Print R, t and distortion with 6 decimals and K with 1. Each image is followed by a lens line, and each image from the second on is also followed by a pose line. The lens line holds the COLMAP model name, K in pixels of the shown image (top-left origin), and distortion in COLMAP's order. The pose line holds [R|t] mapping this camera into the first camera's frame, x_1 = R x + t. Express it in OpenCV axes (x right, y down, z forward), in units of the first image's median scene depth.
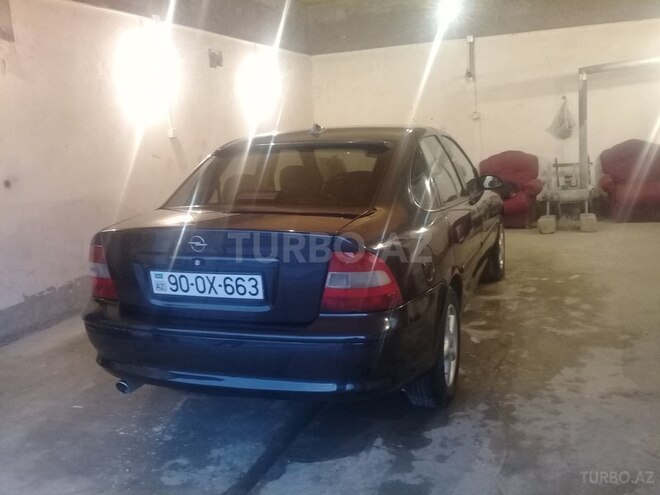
lens RADIAL K [[619.3, 0, 318.7], [0, 619.3, 246.4], [0, 0, 1]] dist [0.083074, -0.163468]
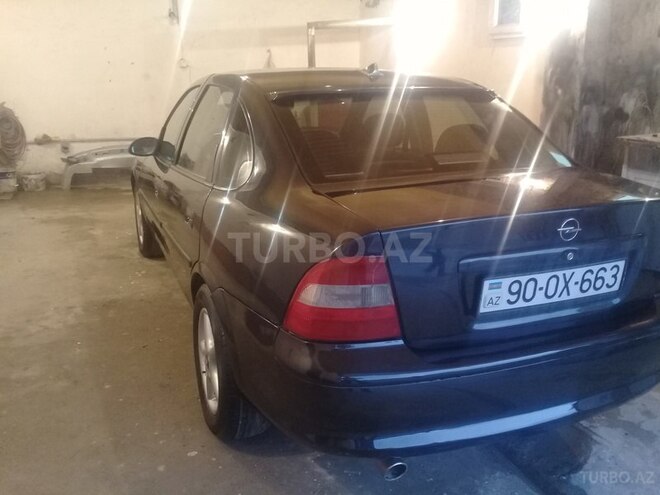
lens RADIAL K [[619.3, 0, 318.7], [0, 619.3, 246.4], [0, 0, 1]] dist [0.083074, -0.163468]
pose [[0.721217, -0.137519, 0.678922, -0.852853], [0.088213, 0.990350, 0.106892, -0.083180], [-0.687070, -0.017202, 0.726388, 0.659590]]
